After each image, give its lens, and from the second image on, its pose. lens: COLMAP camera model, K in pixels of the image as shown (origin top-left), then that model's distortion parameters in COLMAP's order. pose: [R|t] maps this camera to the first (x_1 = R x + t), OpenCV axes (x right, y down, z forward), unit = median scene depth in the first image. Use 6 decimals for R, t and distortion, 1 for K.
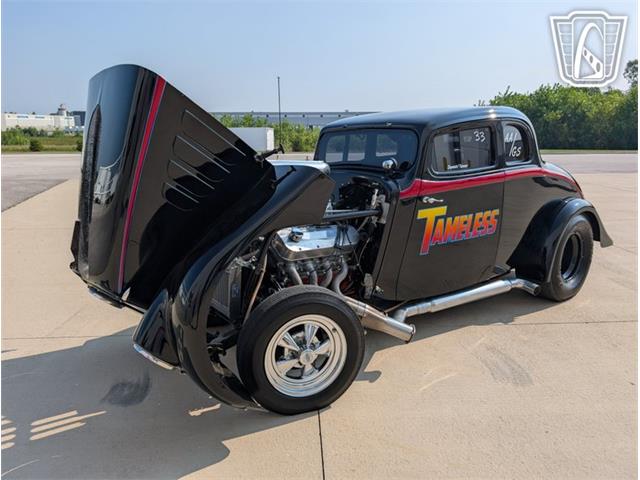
lens RADIAL K [[470.3, 0, 322.0], [0, 470.3, 231.4], [0, 0, 1]] dist [0.009547, -0.000807]
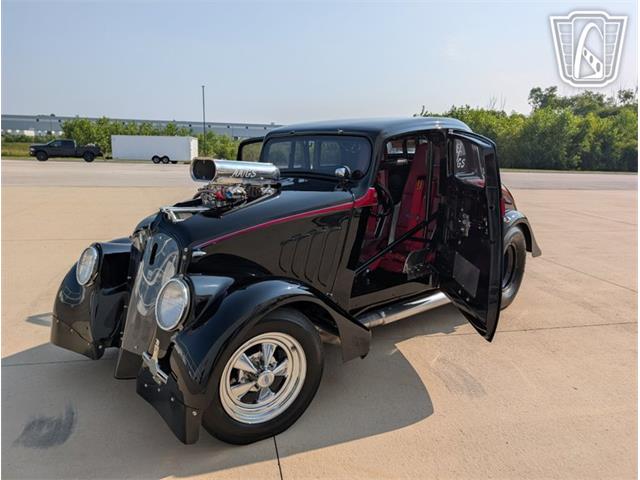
lens RADIAL K [[470.4, 0, 326.9], [0, 470.4, 237.9], [0, 0, 1]] dist [0.009633, -0.002598]
pose [[0.985901, -0.000879, 0.167325, -0.046044], [0.003189, 0.999903, -0.013538, 0.004438], [-0.167297, 0.013881, 0.985809, 0.056629]]
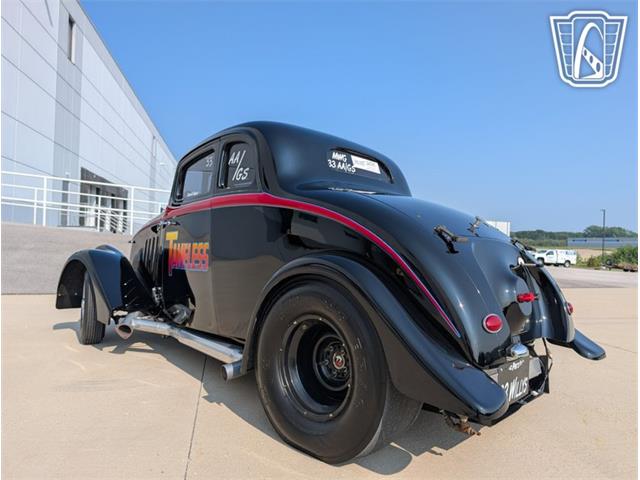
lens RADIAL K [[470.7, 0, 319.7], [0, 470.7, 242.9], [0, 0, 1]] dist [0.007363, -0.002994]
pose [[0.143166, 0.007464, -0.989671, 1.288042], [-0.250703, 0.967631, -0.028969, -0.074998], [0.957419, 0.252261, 0.140403, 1.121989]]
